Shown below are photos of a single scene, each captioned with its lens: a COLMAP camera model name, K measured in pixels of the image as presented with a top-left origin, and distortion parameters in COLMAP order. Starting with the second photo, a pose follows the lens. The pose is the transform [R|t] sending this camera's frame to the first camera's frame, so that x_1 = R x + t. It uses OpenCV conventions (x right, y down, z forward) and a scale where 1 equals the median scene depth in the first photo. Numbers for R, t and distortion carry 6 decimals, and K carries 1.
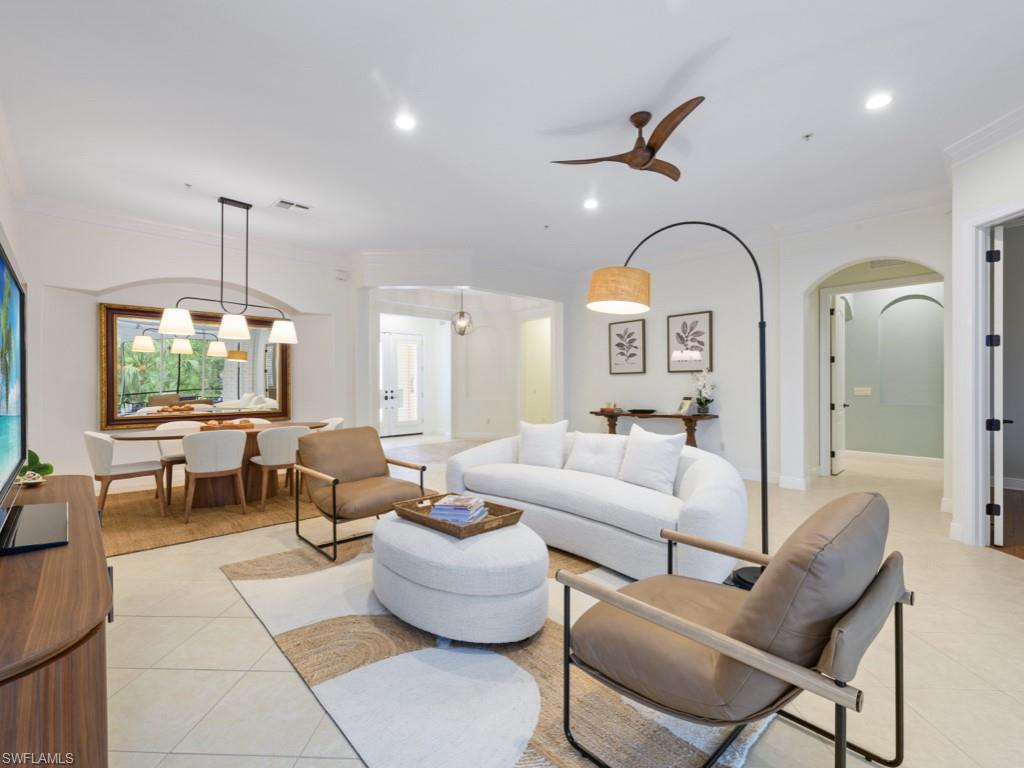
lens RADIAL K [[470.7, 0, 507.1], [0, 470.7, 383.2], [0, 0, 1]] dist [0.006160, 0.000200]
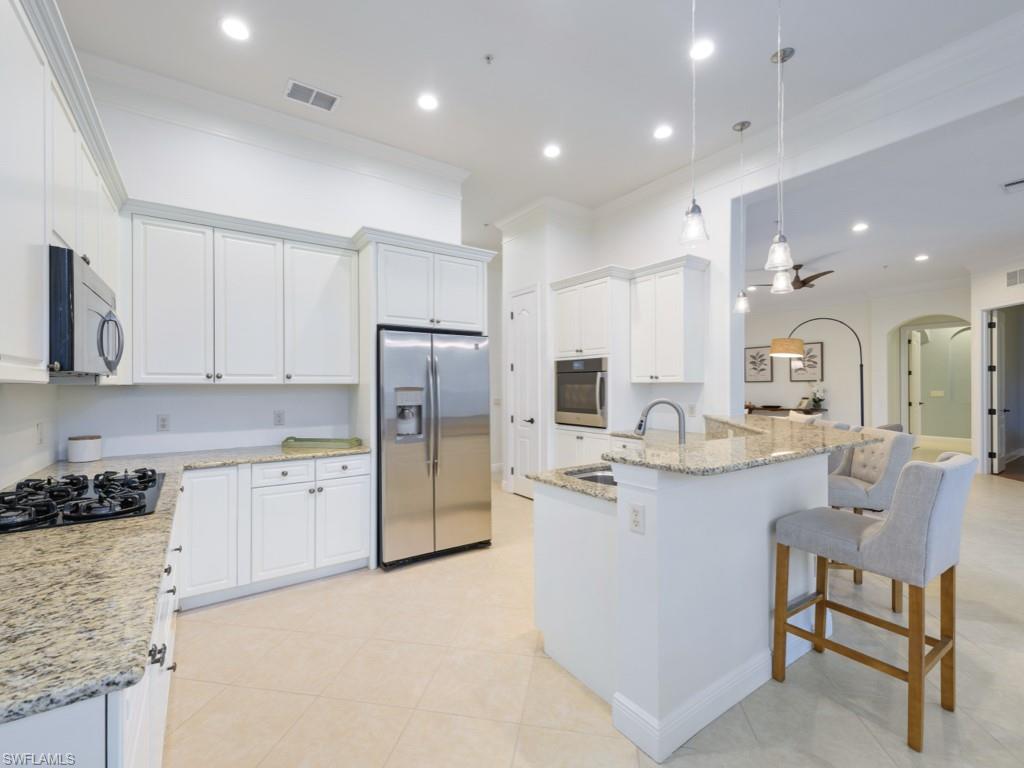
lens RADIAL K [[455.5, 0, 513.1], [0, 455.5, 384.5], [0, 0, 1]] dist [0.015556, -0.001105]
pose [[0.989933, -0.002392, -0.141516, -0.367792], [0.002441, 0.999997, 0.000168, -0.016216], [0.141516, -0.000512, 0.989936, -0.651419]]
